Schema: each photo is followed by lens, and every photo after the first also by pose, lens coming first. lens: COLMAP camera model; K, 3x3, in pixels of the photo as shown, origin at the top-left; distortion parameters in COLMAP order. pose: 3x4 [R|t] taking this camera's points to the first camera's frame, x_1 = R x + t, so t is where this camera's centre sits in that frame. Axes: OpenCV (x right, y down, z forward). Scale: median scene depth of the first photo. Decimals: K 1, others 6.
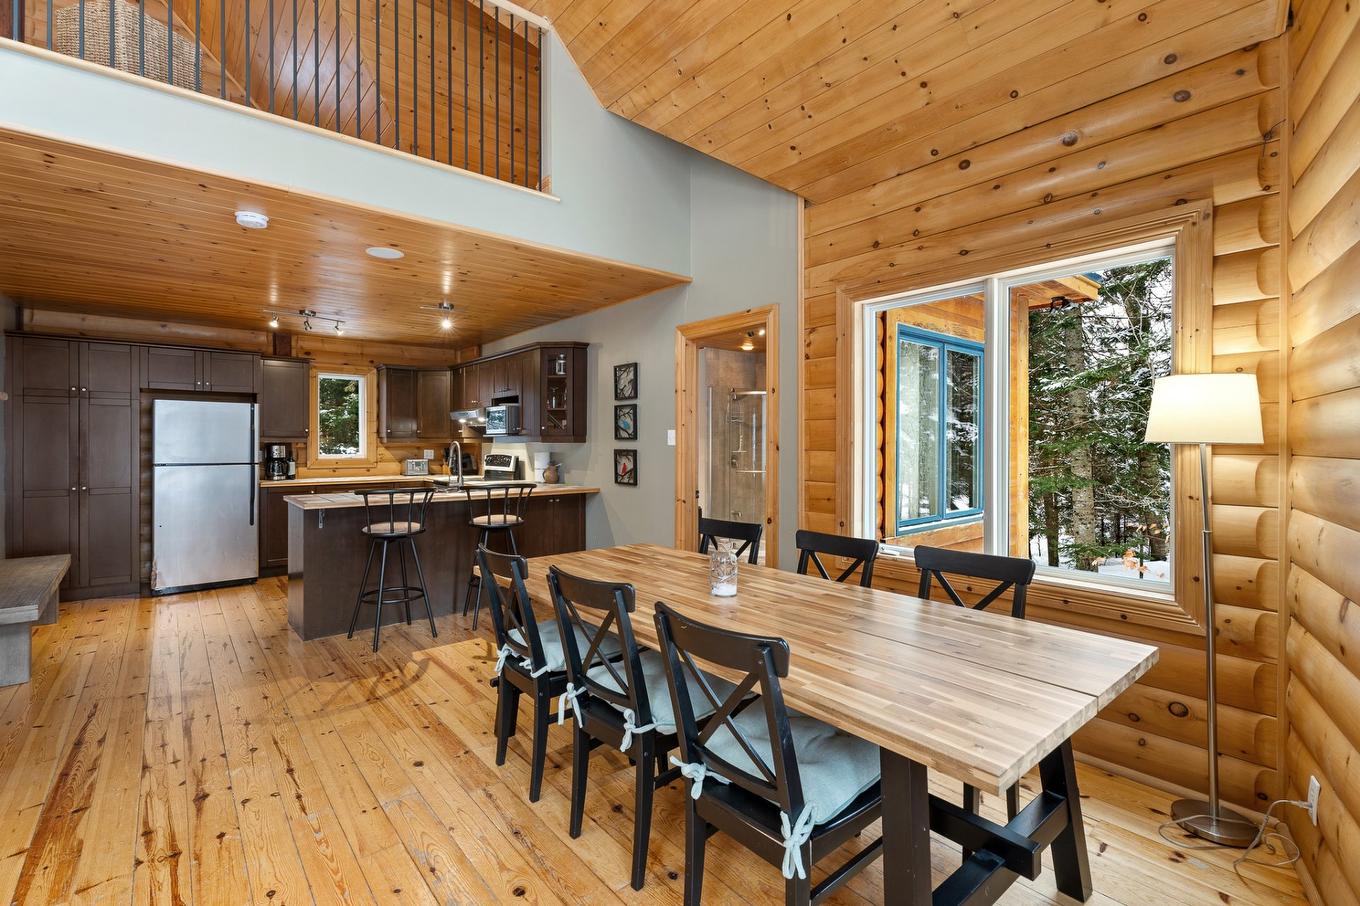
lens RADIAL K [[619.7, 0, 695.0], [0, 619.7, 440.0], [0, 0, 1]] dist [-0.002932, -0.000950]
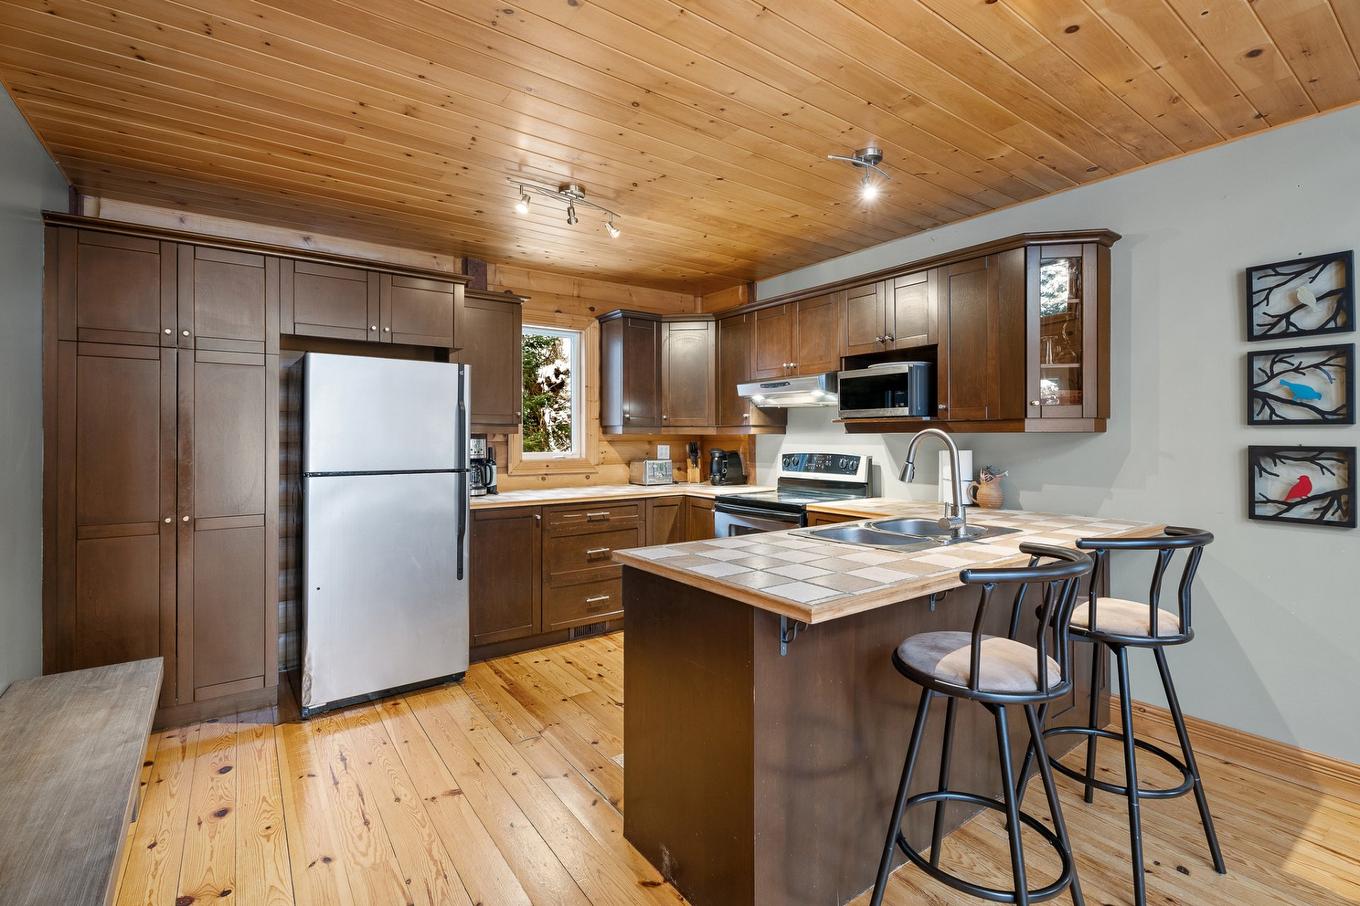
lens RADIAL K [[614.3, 0, 681.6], [0, 614.3, 430.9], [0, 0, 1]] dist [-0.001807, -0.000604]
pose [[0.996635, -0.001725, -0.081949, -0.499799], [0.001386, 0.999990, -0.004194, 0.005186], [0.081955, 0.004066, 0.996628, 0.487936]]
